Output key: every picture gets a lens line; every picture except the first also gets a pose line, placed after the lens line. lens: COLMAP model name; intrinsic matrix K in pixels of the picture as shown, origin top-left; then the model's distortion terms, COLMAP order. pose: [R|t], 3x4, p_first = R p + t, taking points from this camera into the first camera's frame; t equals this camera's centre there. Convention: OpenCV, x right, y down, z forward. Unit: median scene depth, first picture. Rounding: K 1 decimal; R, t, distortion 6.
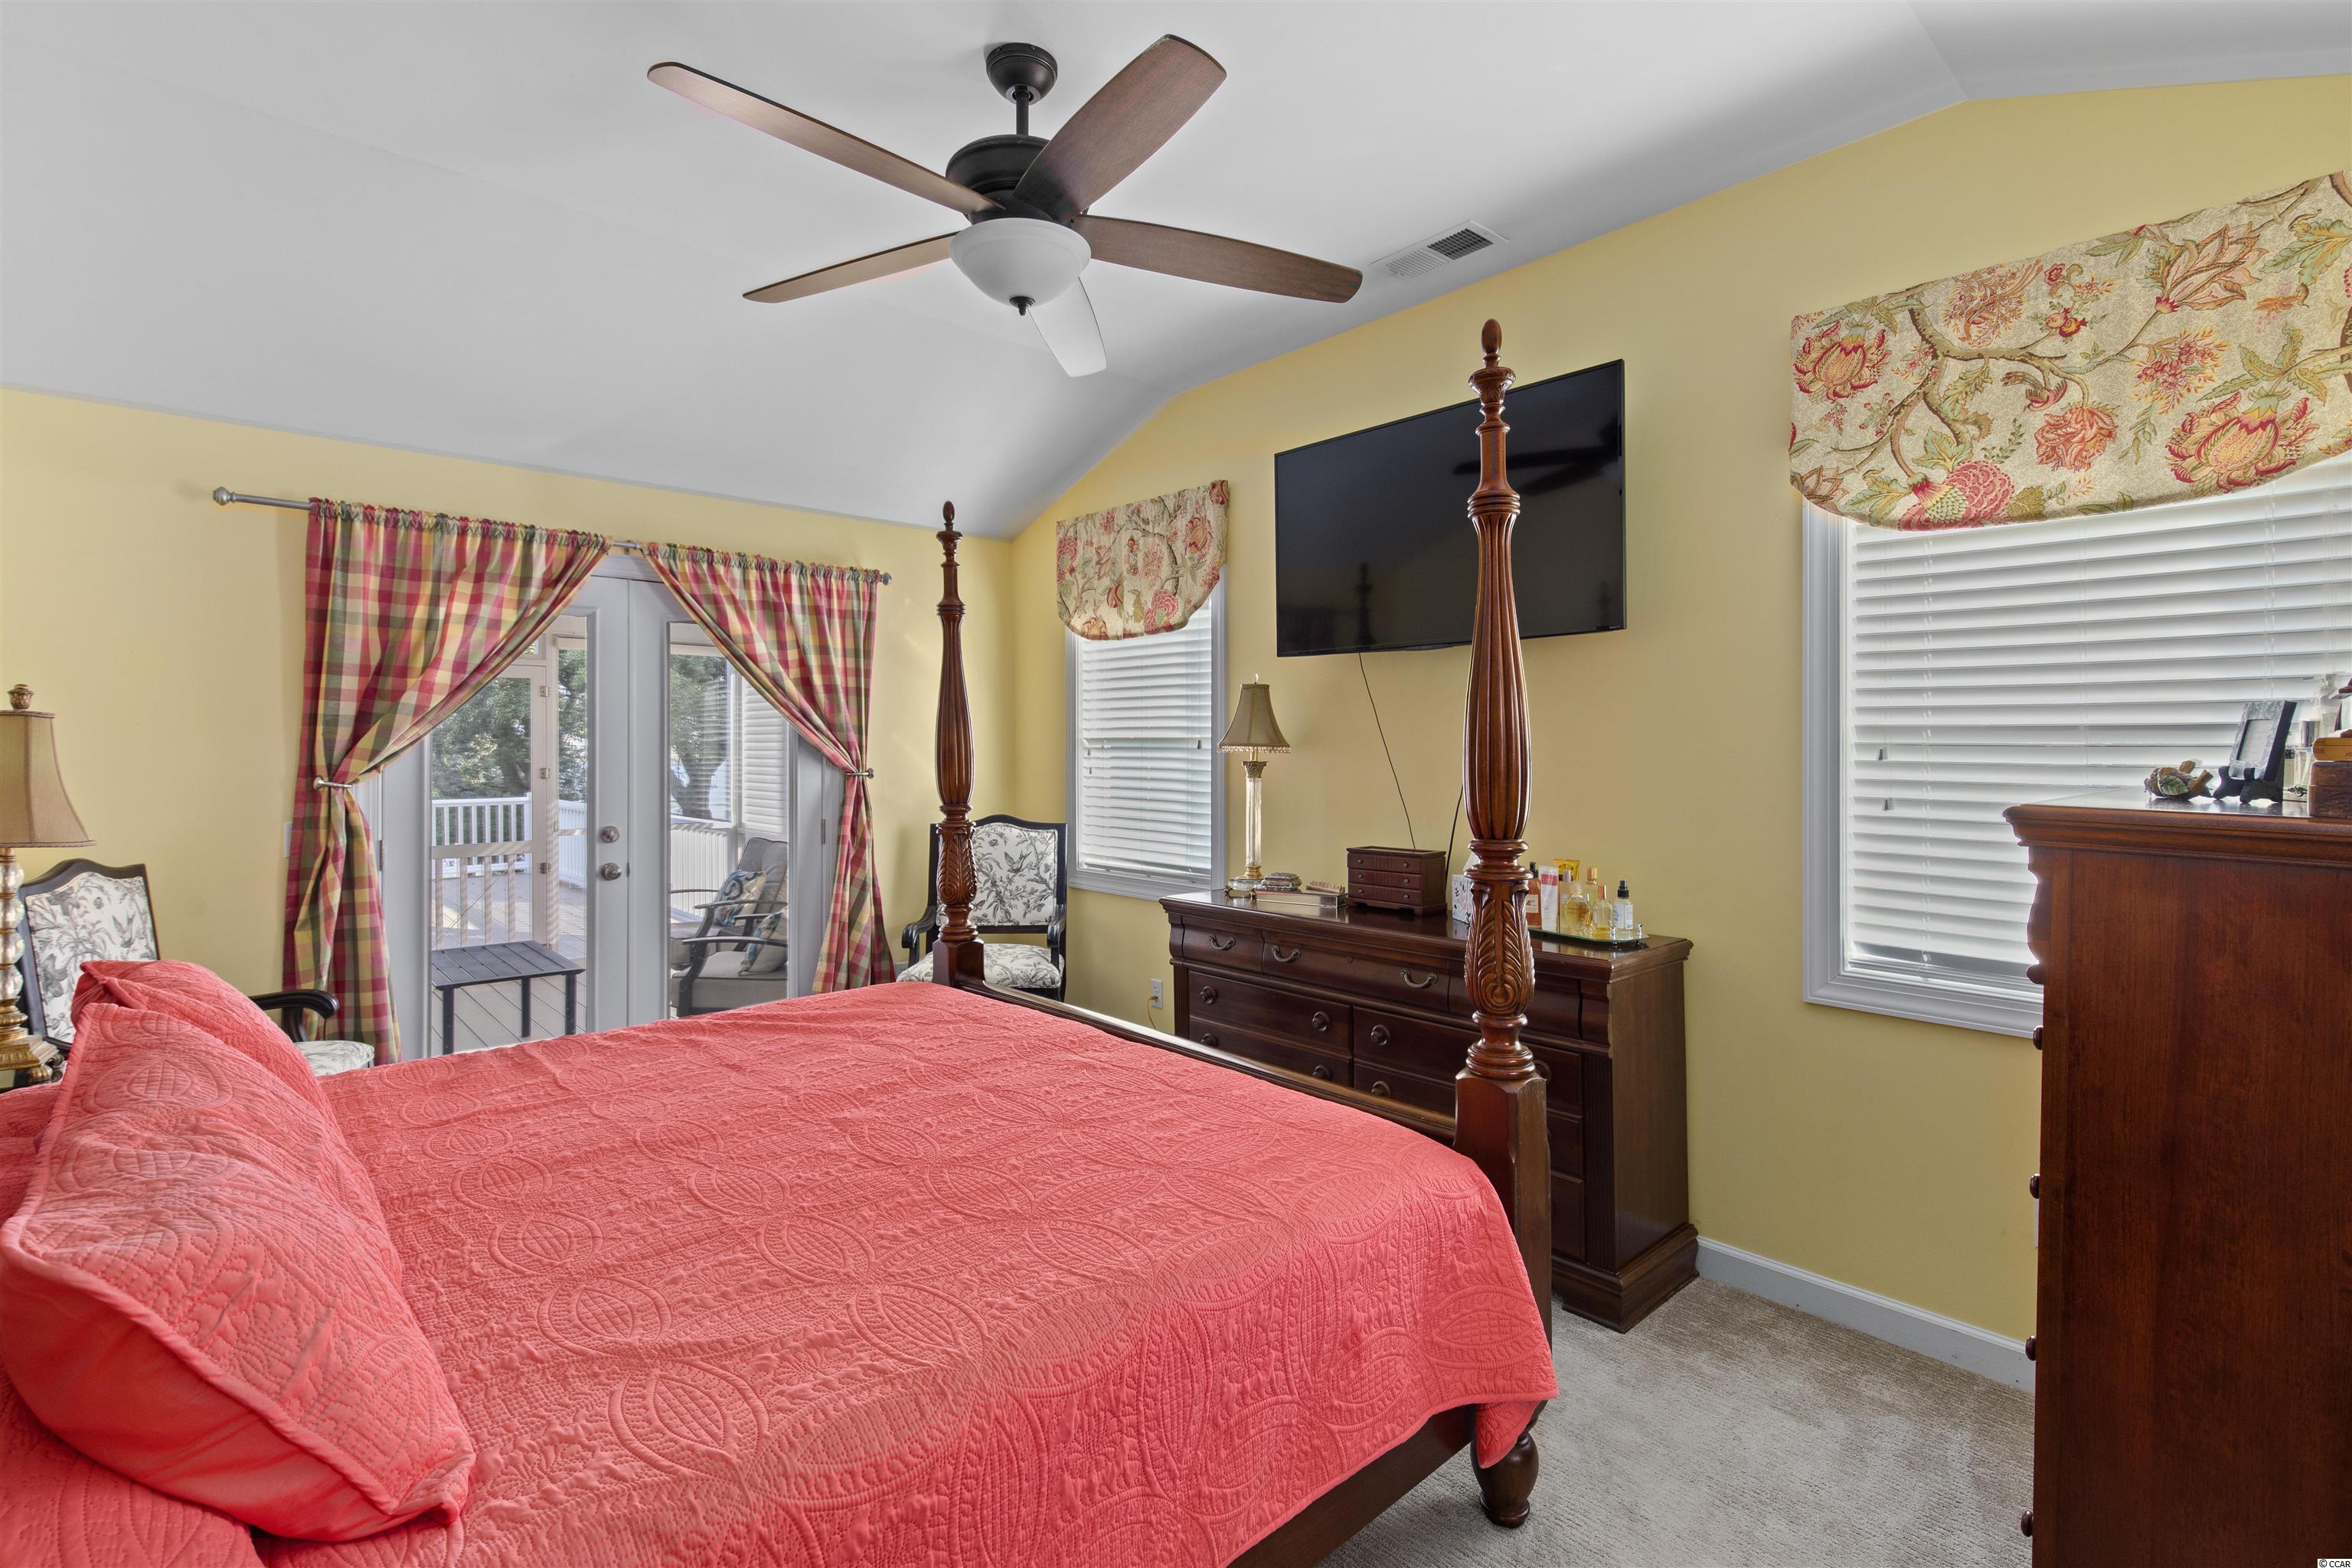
lens RADIAL K [[1060.7, 0, 1186.3], [0, 1060.7, 738.3], [0, 0, 1]] dist [0.010634, -0.002789]
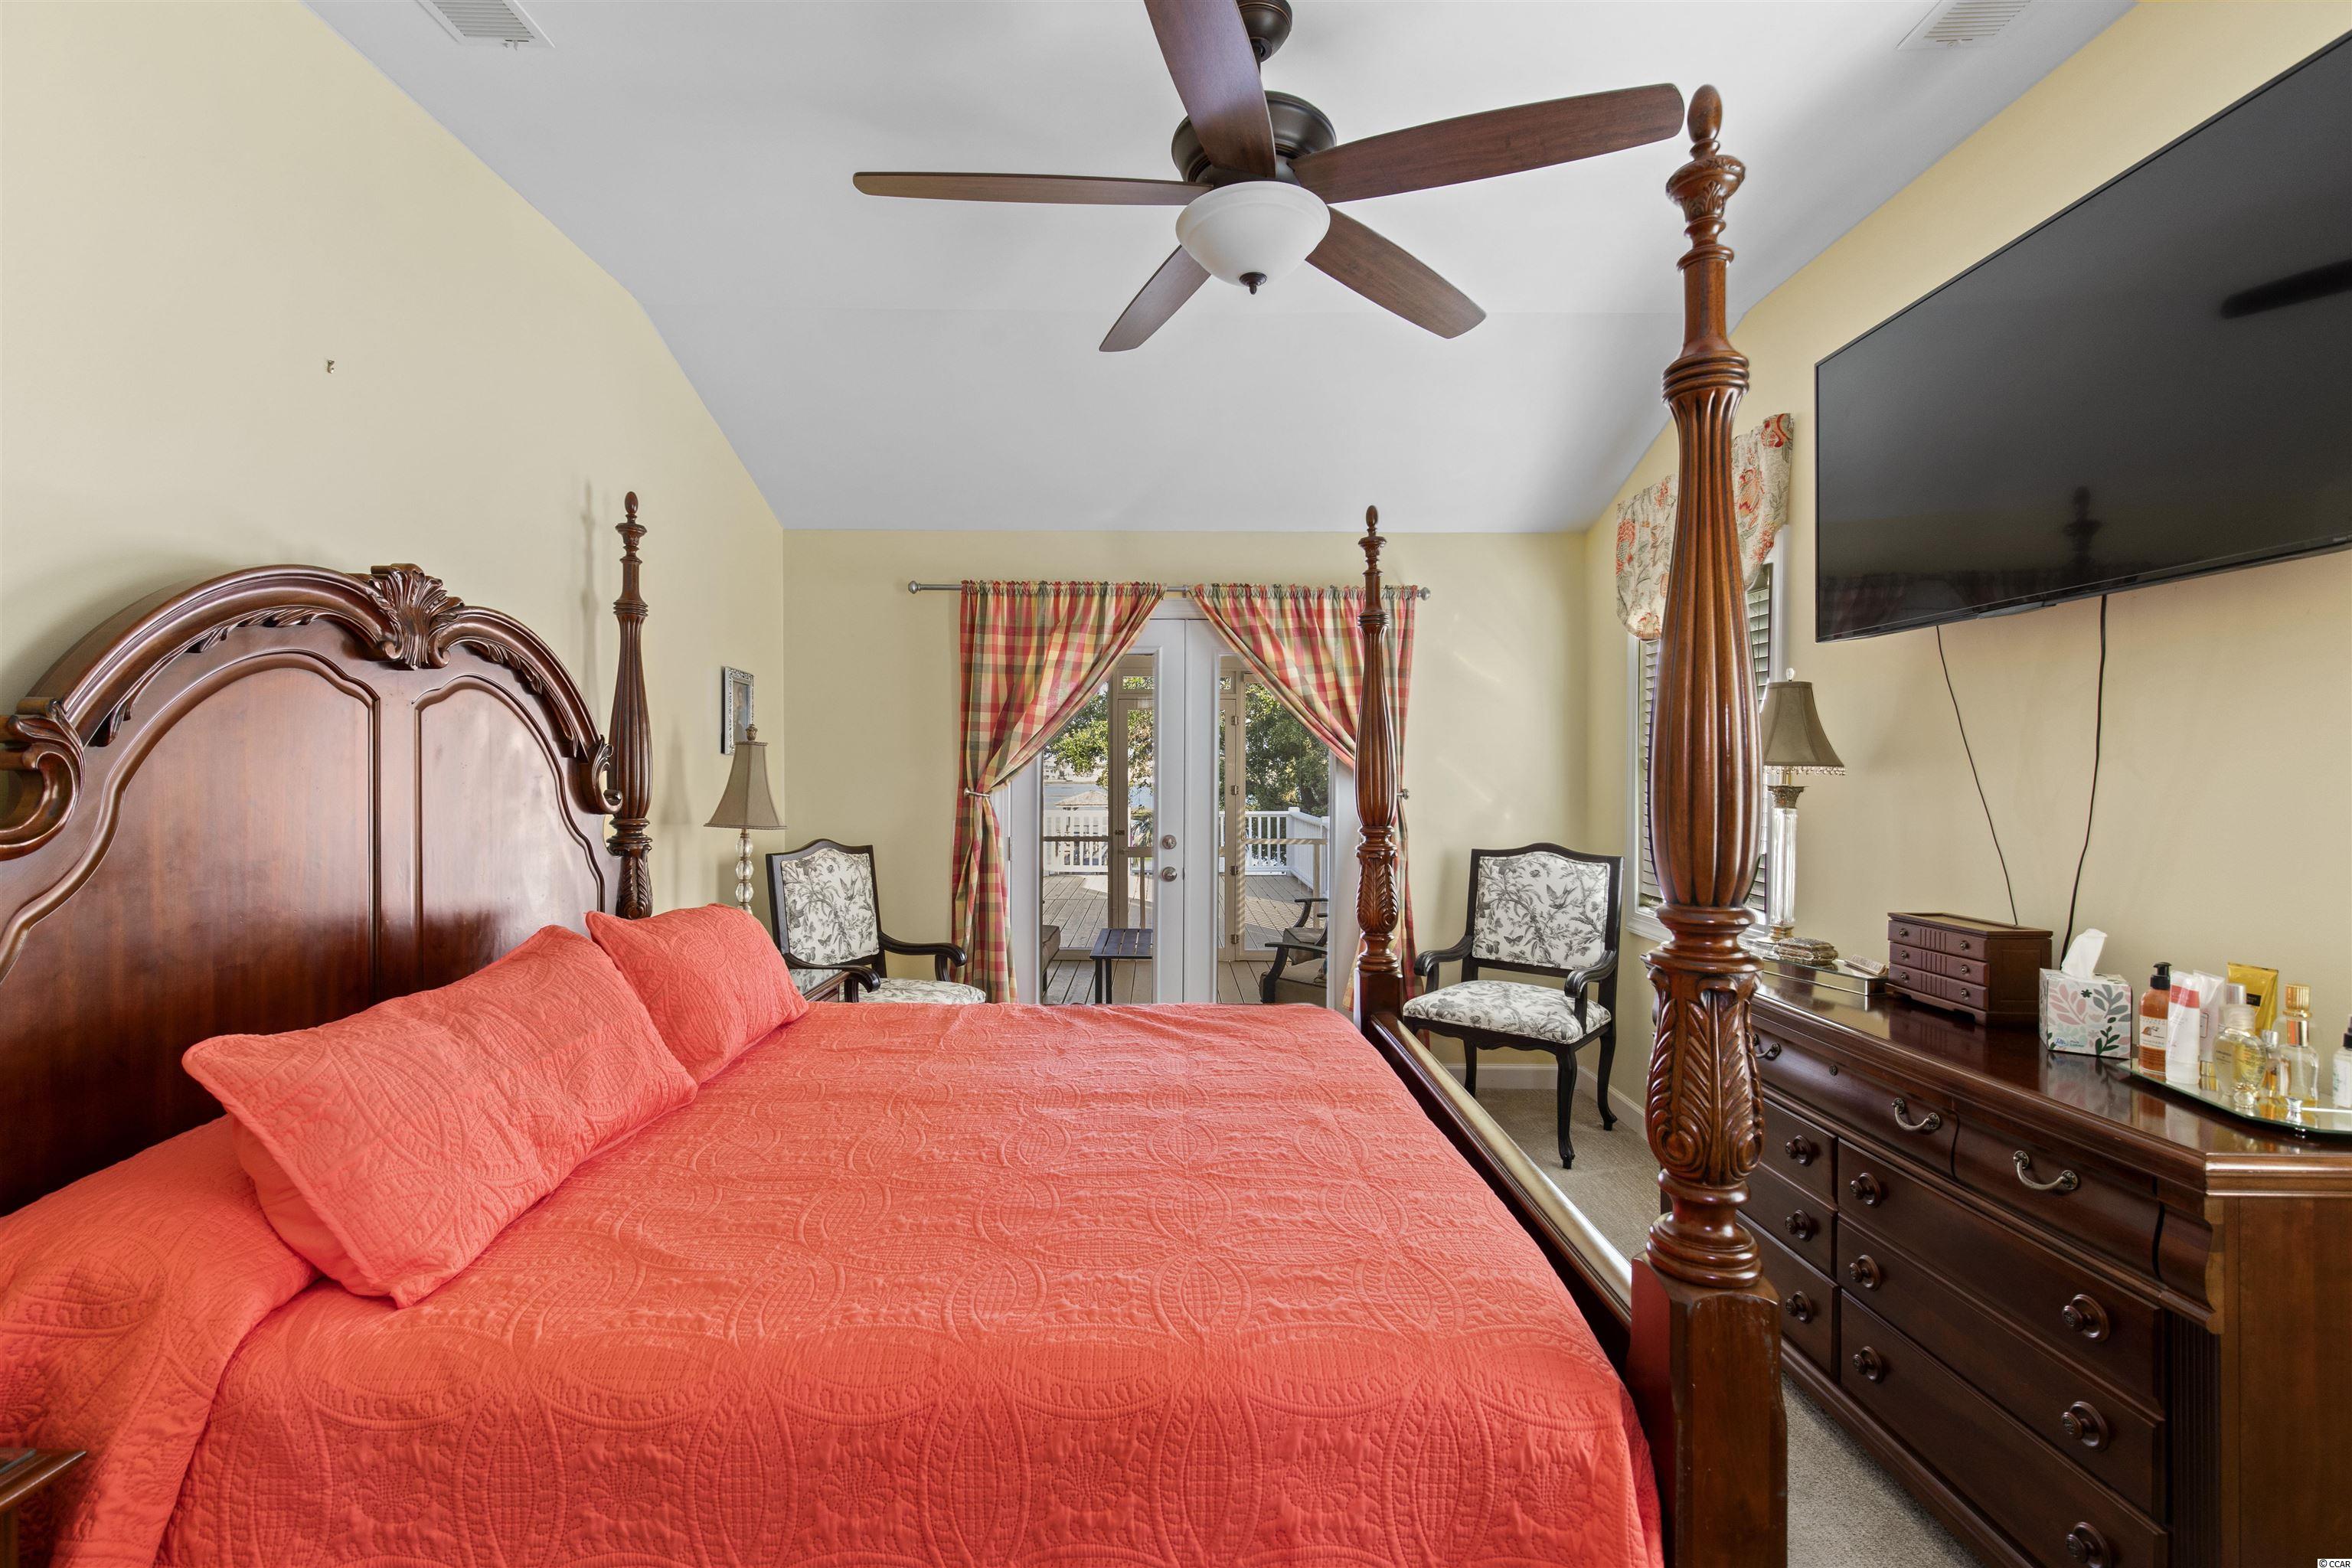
lens RADIAL K [[1060.7, 0, 1179.2], [0, 1060.7, 782.7], [0, 0, 1]] dist [0.010634, -0.002789]
pose [[0.743391, 0.011006, -0.668767, 0.277835], [0.002348, 0.999816, 0.019063, 0.004520], [0.668853, -0.015741, 0.743228, 0.179343]]
